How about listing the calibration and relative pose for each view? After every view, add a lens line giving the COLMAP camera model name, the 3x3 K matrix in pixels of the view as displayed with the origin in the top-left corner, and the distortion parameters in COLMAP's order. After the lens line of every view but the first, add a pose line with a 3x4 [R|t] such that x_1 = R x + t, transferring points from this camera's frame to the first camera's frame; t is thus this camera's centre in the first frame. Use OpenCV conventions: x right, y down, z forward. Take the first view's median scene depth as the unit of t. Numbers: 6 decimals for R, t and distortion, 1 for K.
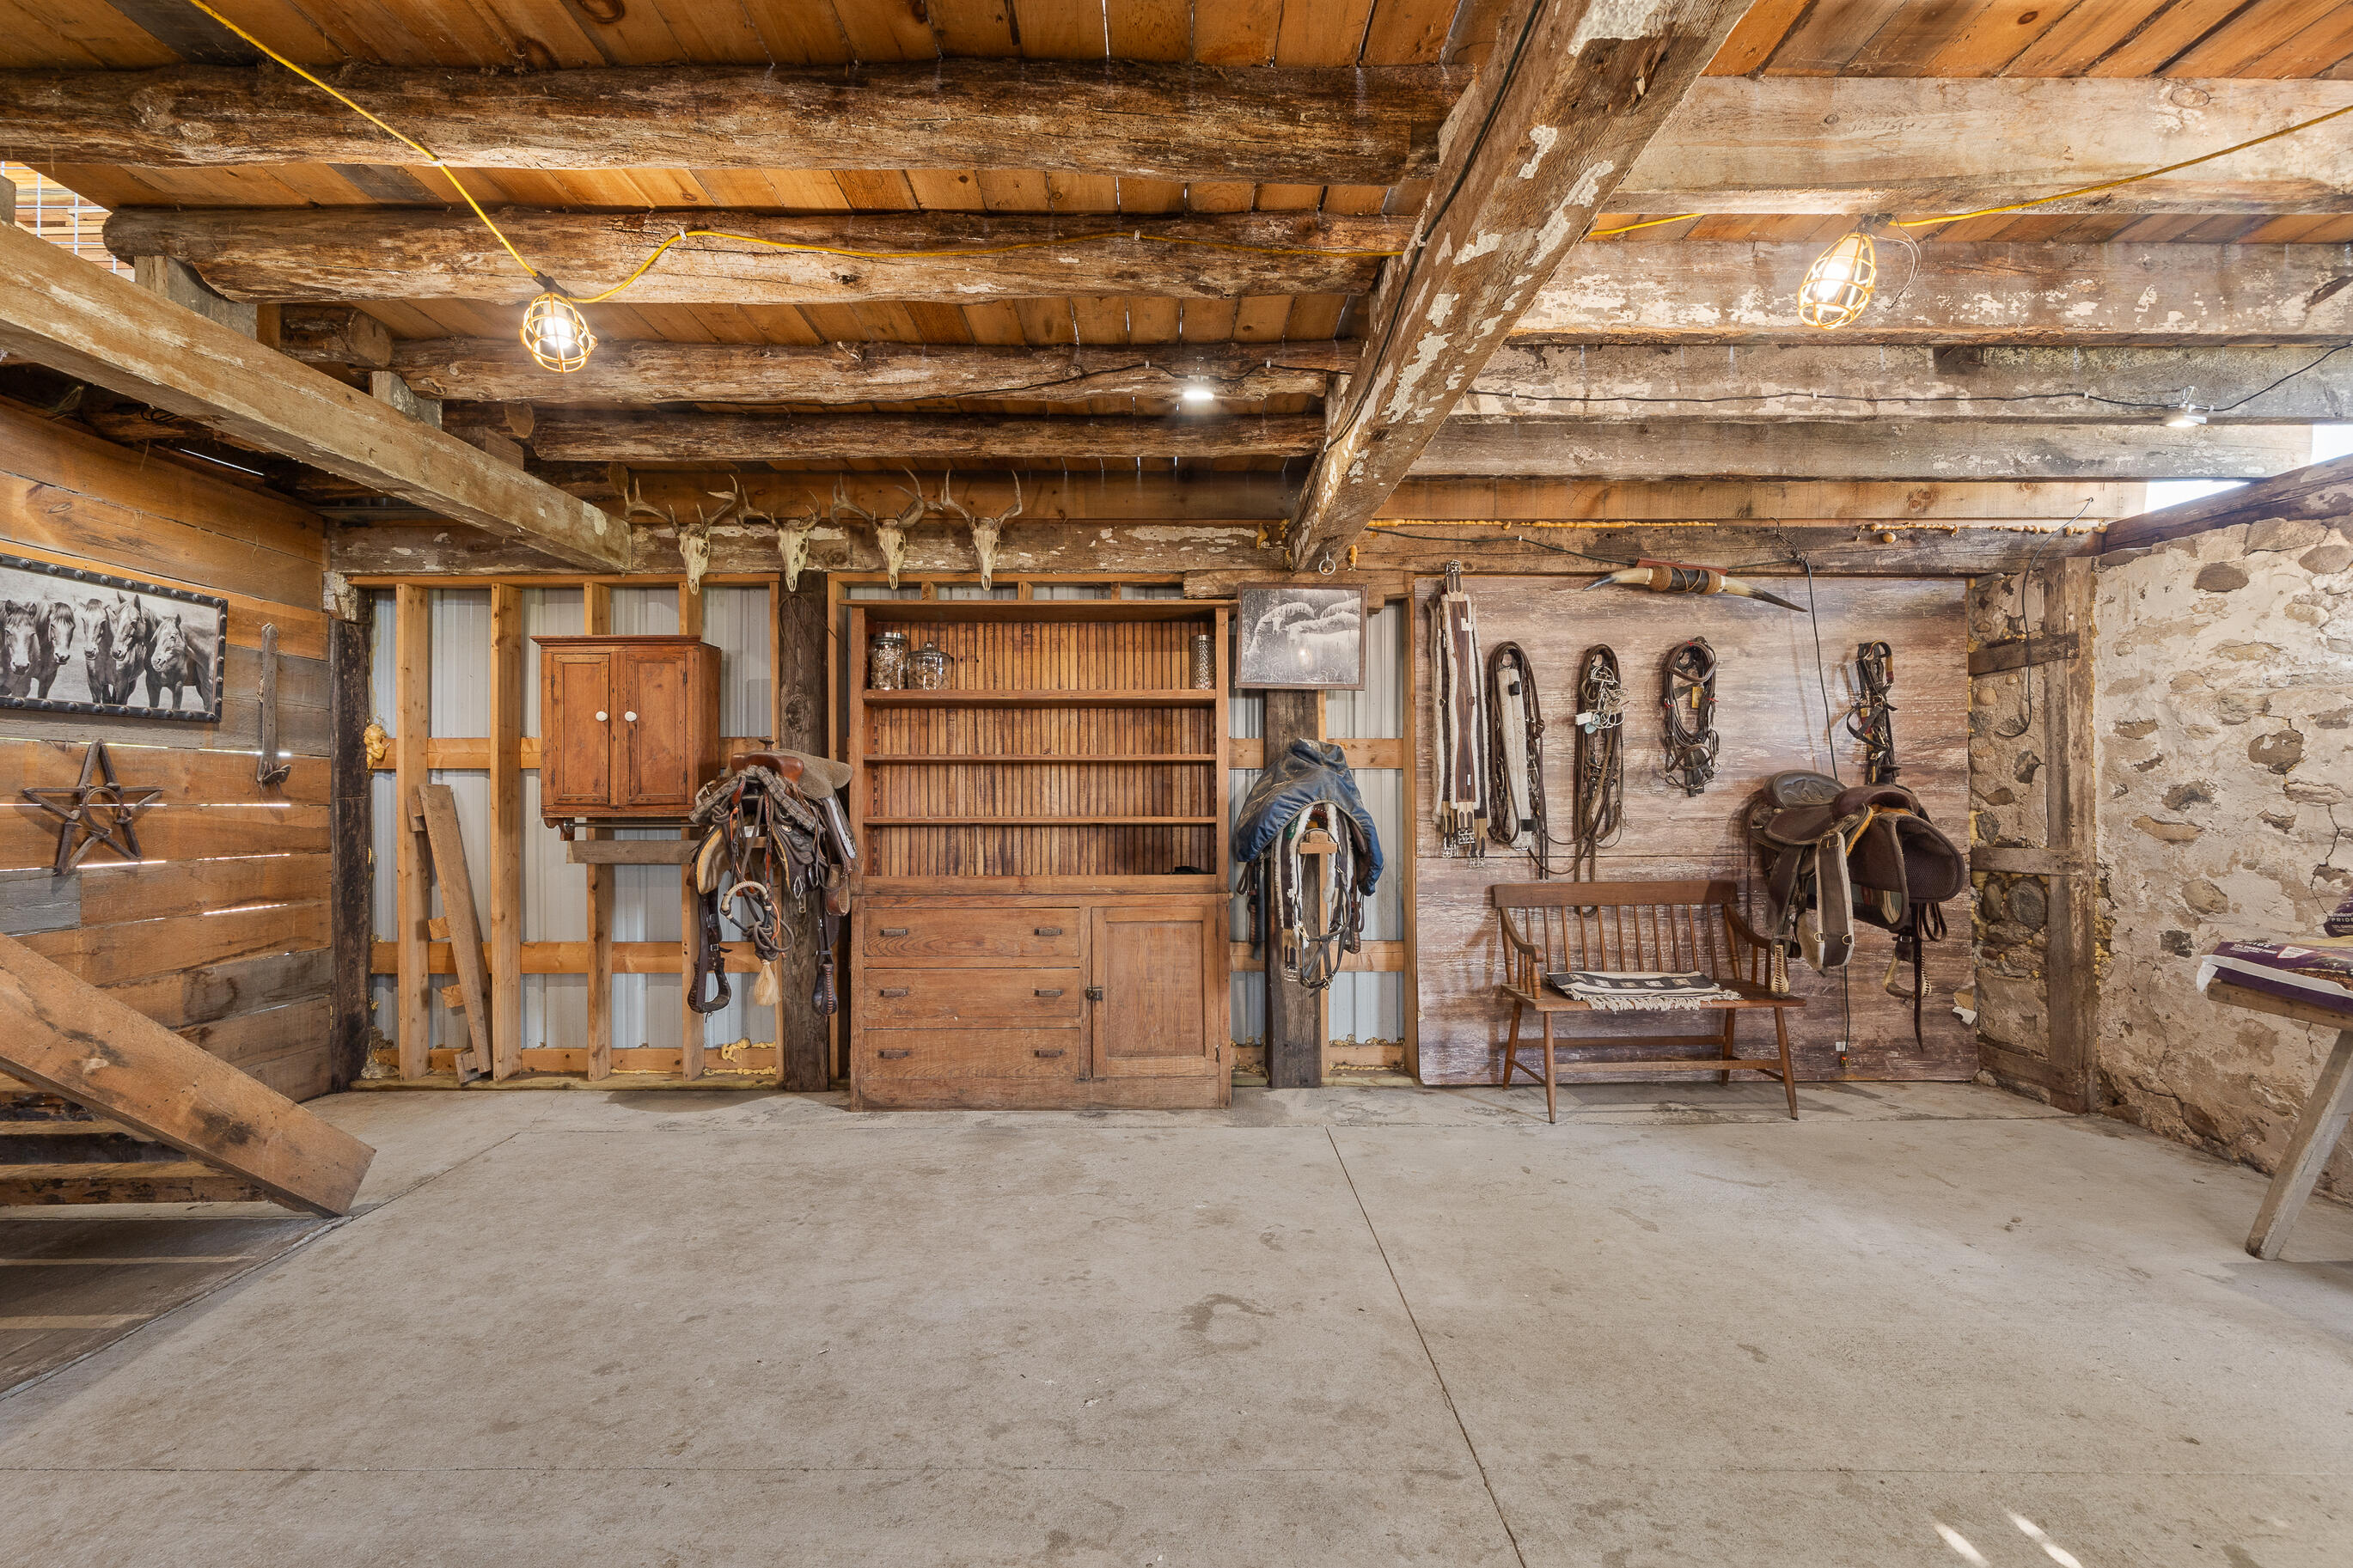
lens RADIAL K [[1011.0, 0, 1176.5], [0, 1011.0, 784.0], [0, 0, 1]] dist [0.000175, 0.000547]
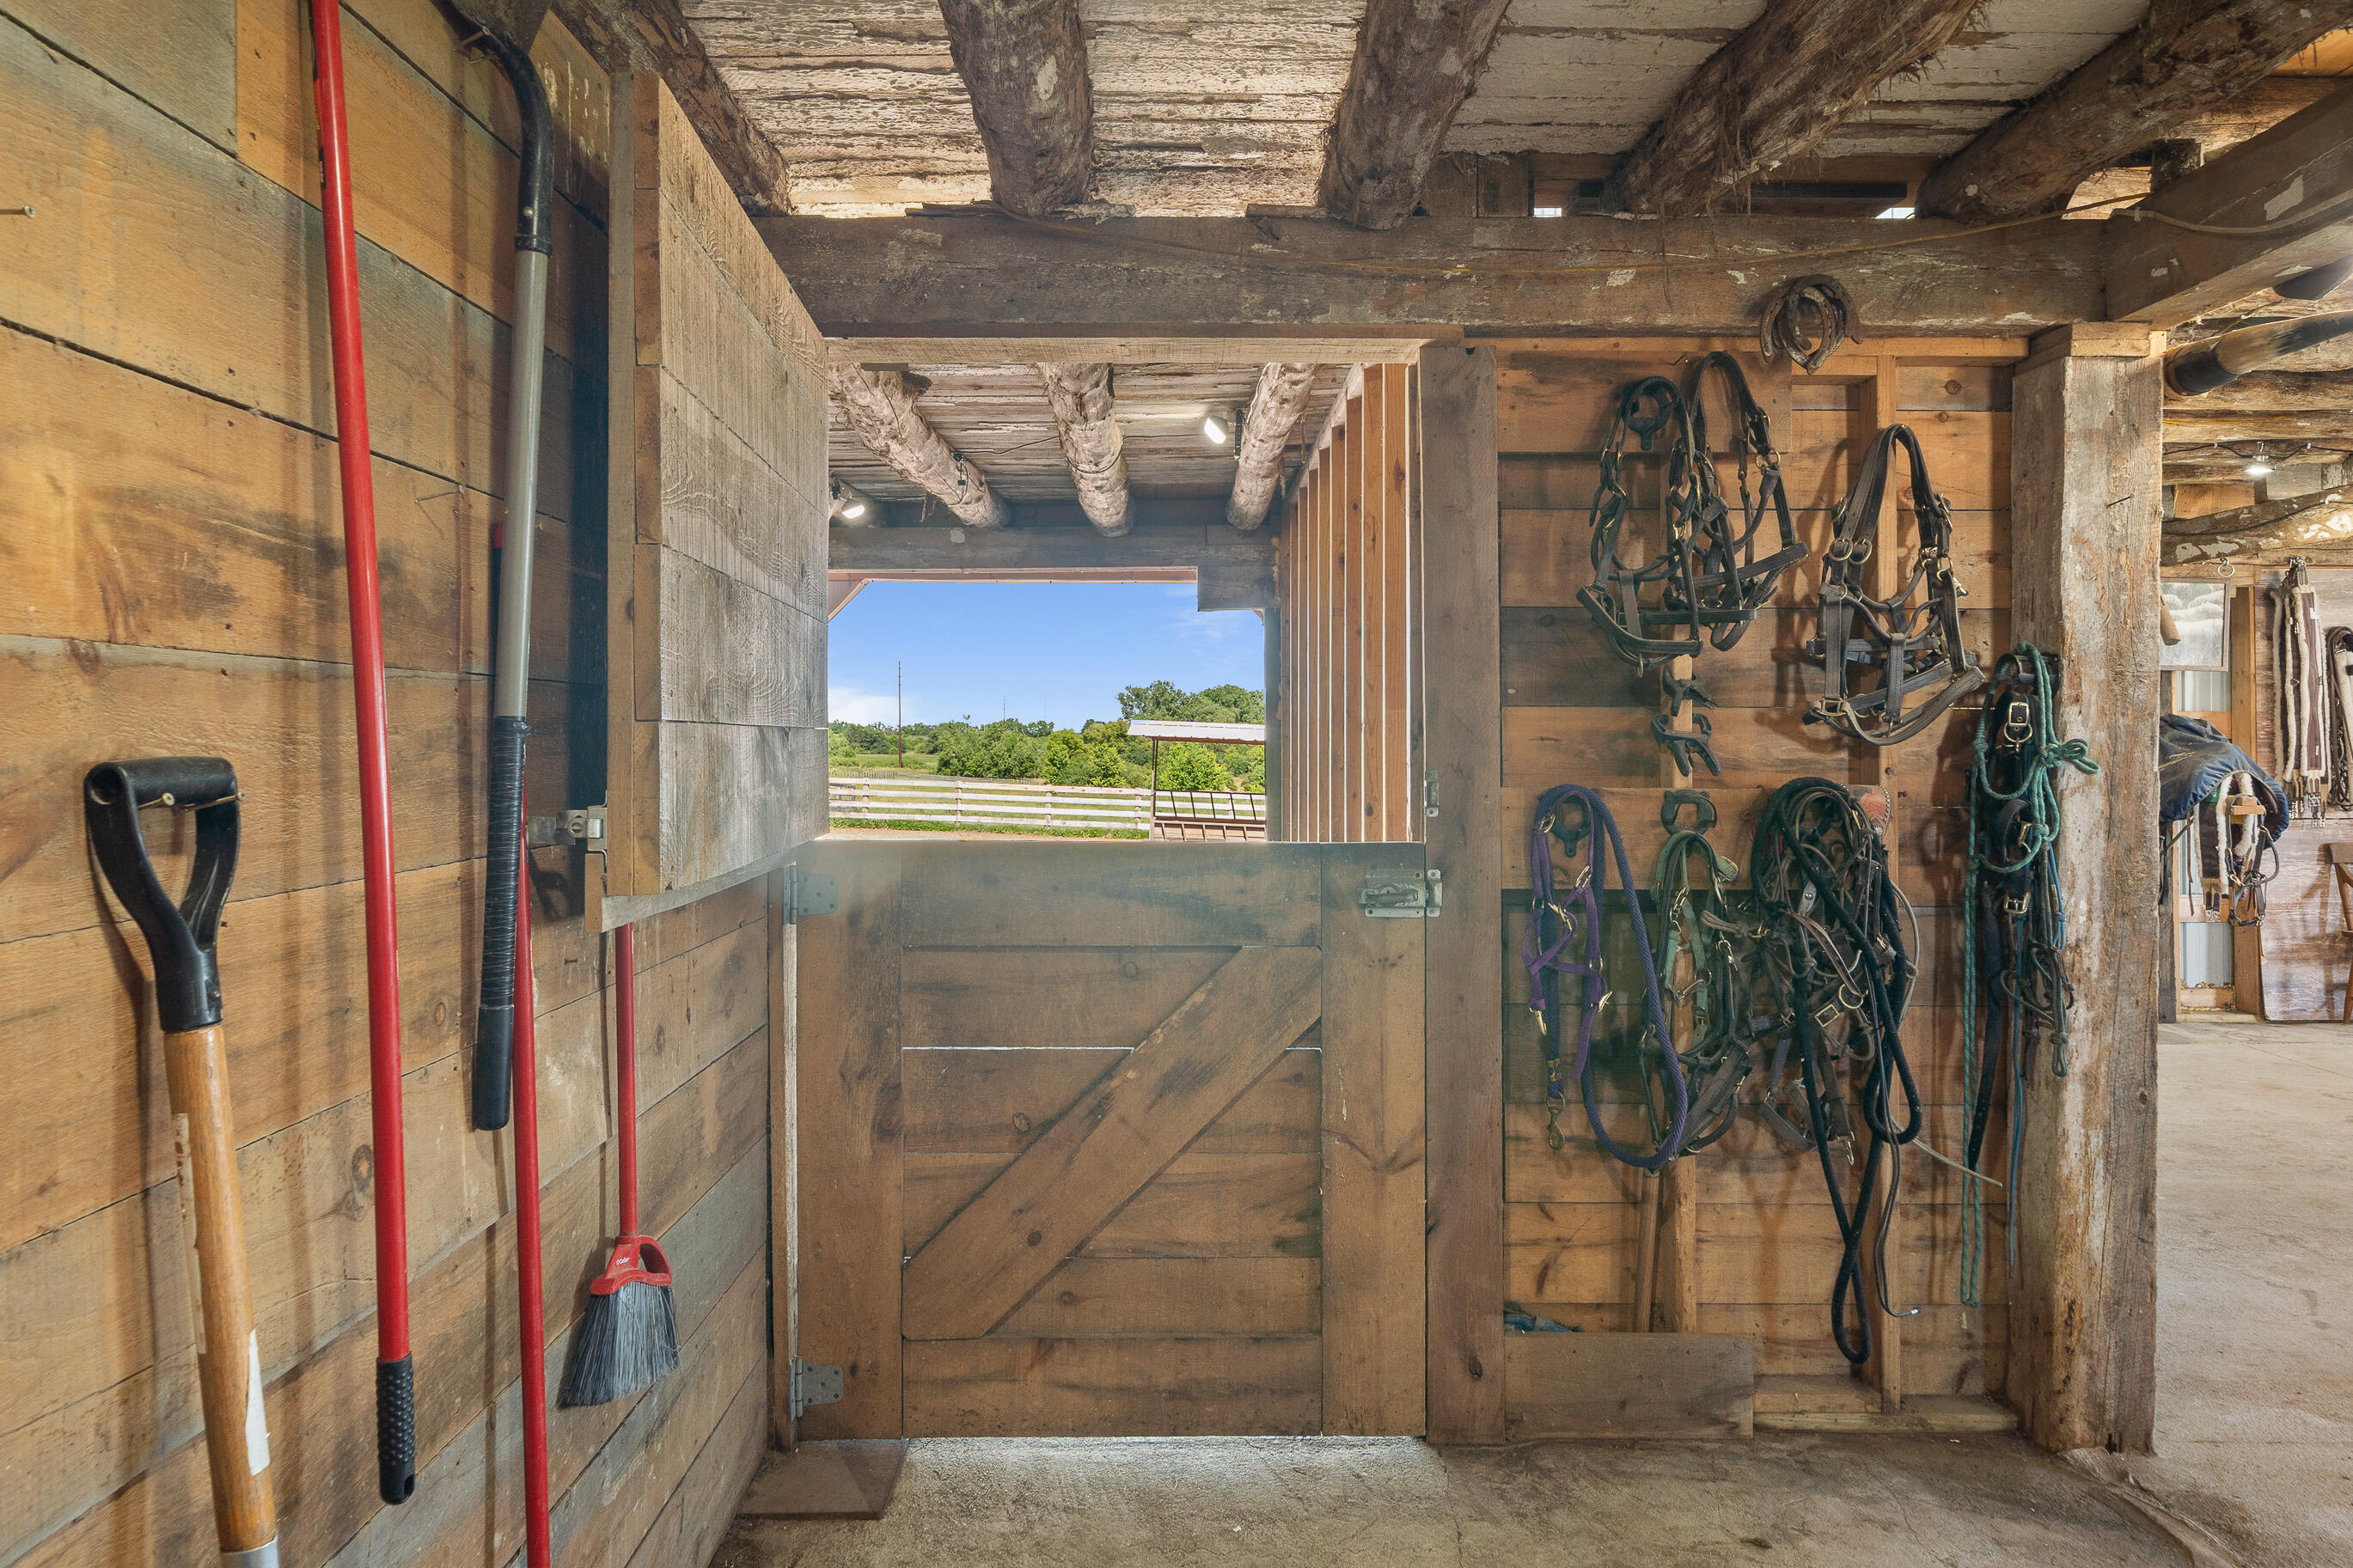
lens RADIAL K [[1515.4, 0, 1177.2], [0, 1515.4, 722.6], [0, 0, 1]] dist [0.000224, 0.000125]
pose [[0.999996, 0.002714, -0.000292, -0.975131], [-0.002713, 0.999994, 0.002347, -0.035283], [0.000298, -0.002346, 0.999997, -0.691453]]
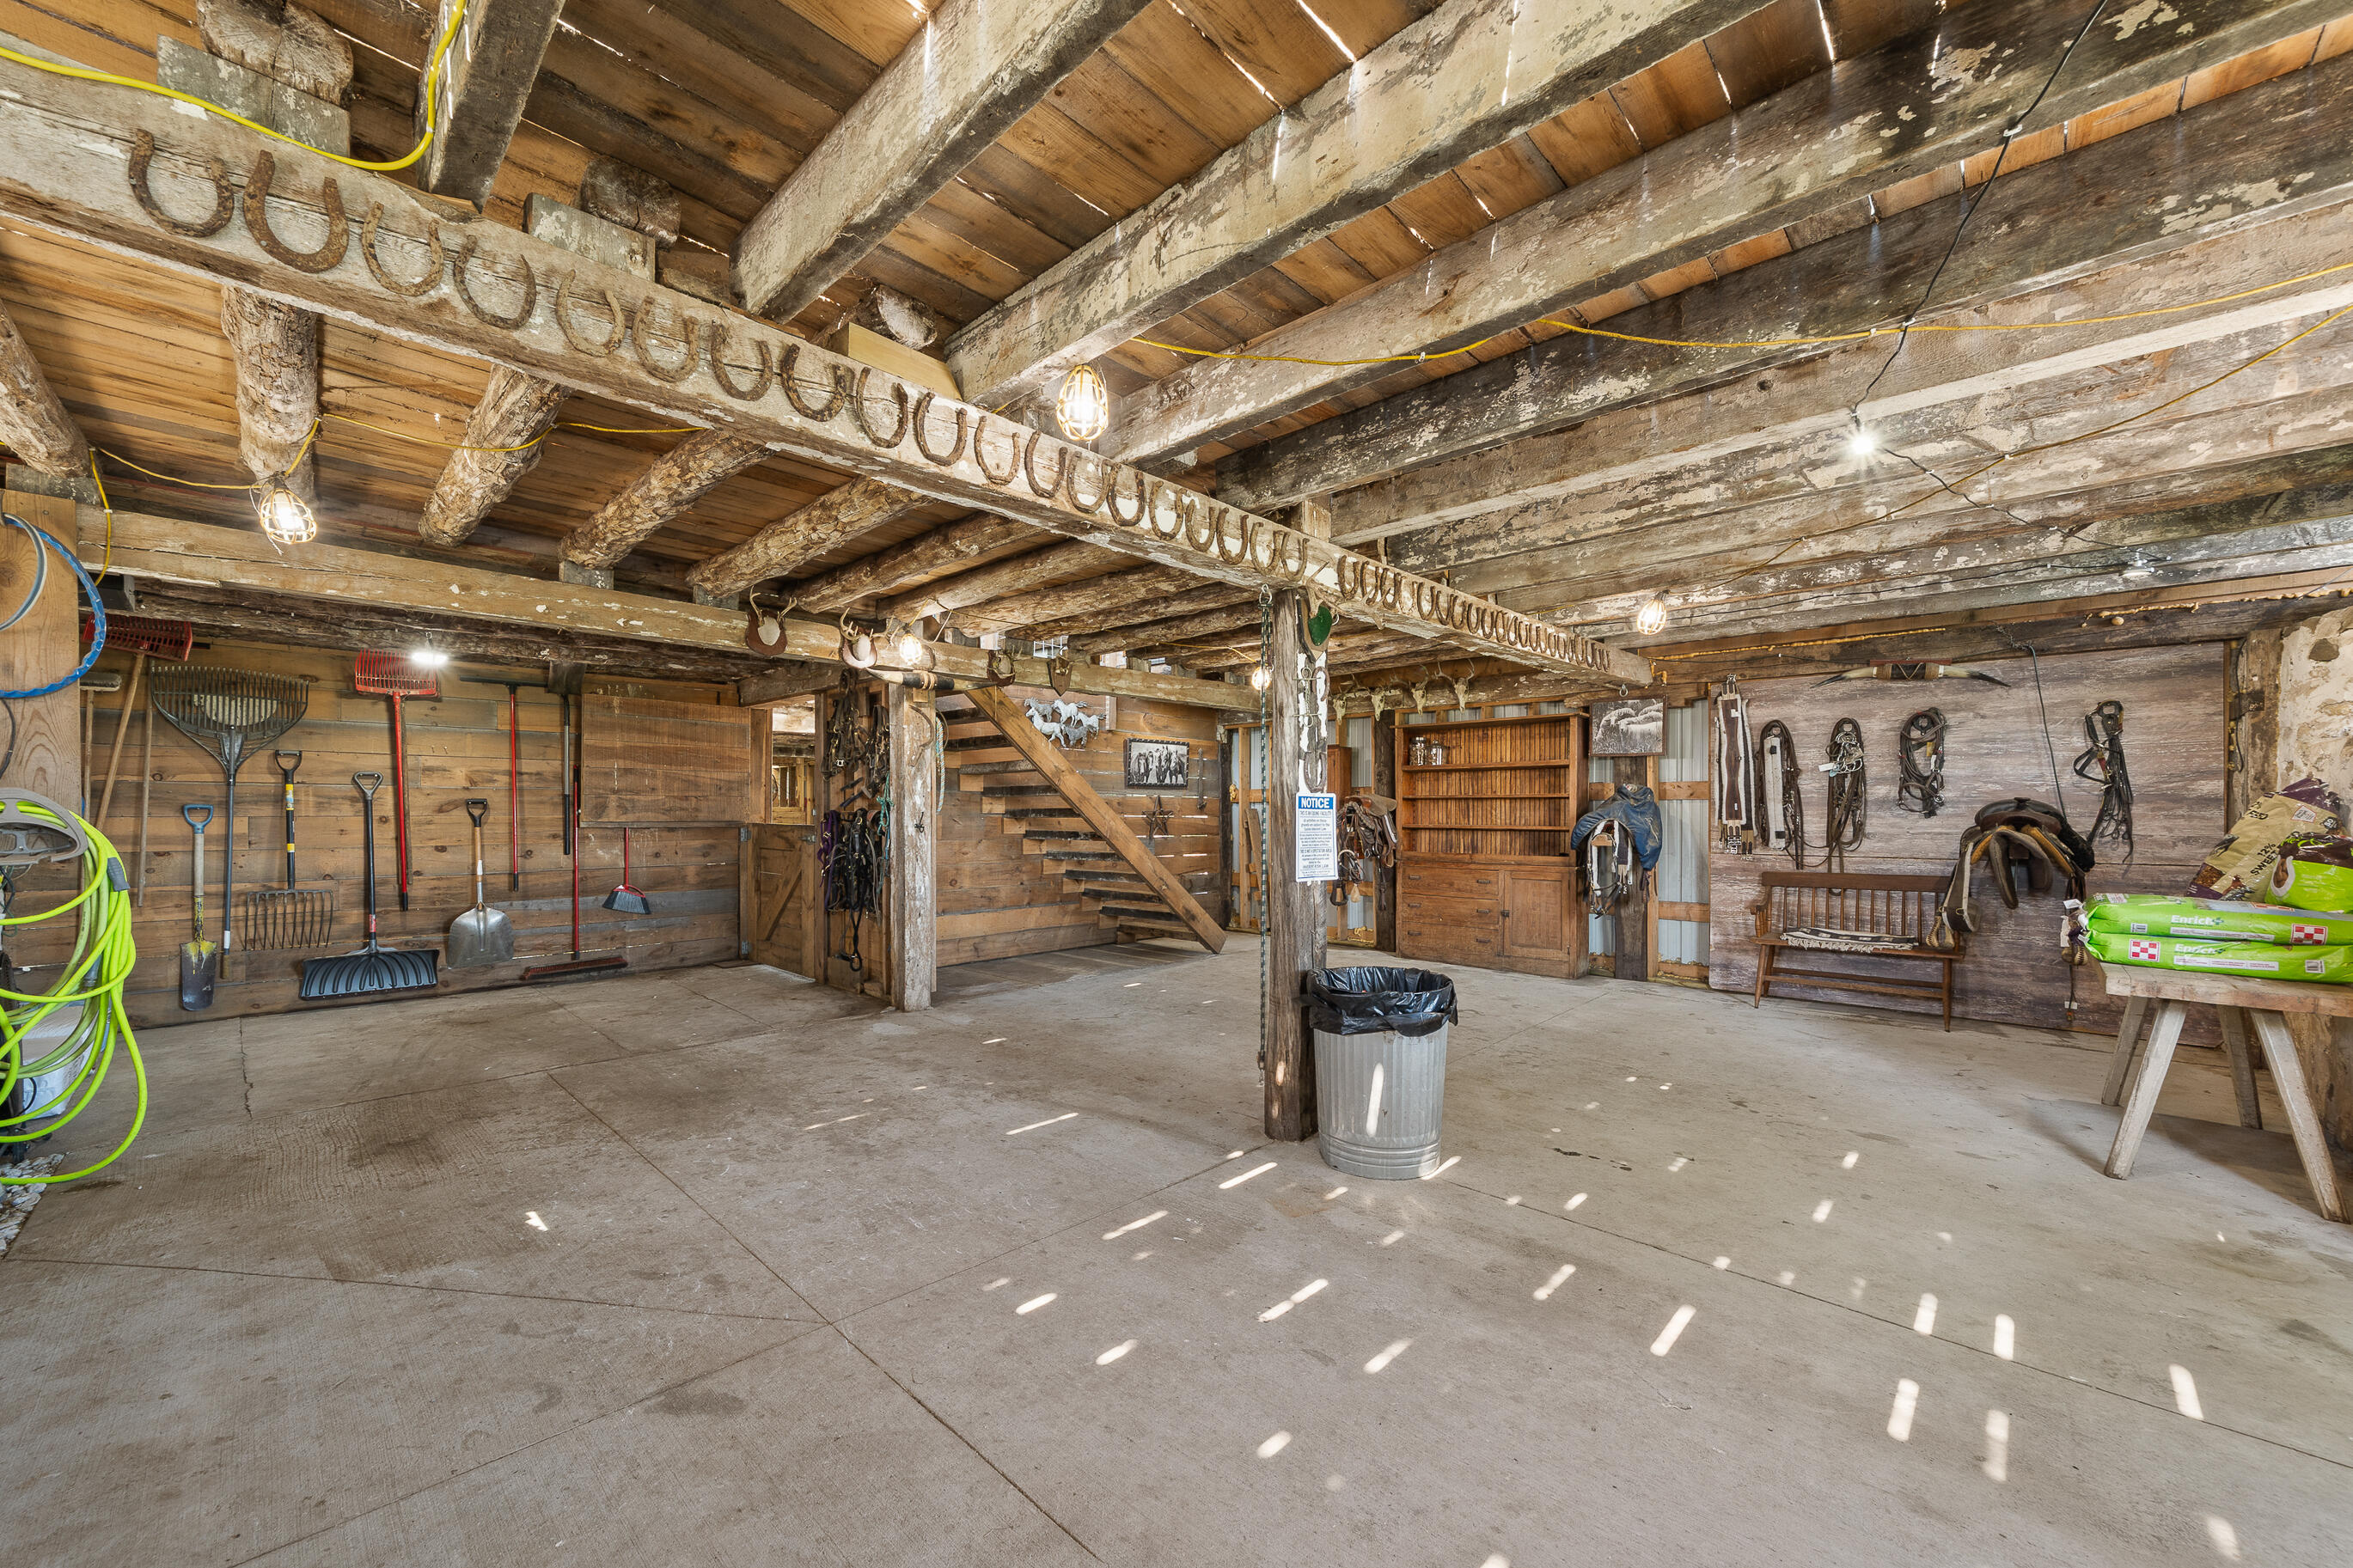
lens RADIAL K [[878.4, 0, 1176.8], [0, 878.4, 802.8], [0, 0, 1]] dist [-0.028323, -0.000006]
pose [[0.721756, -0.003583, -0.692138, 0.602865], [0.005228, 0.999986, 0.000275, -0.015739], [0.692128, -0.003816, 0.721765, -0.653153]]
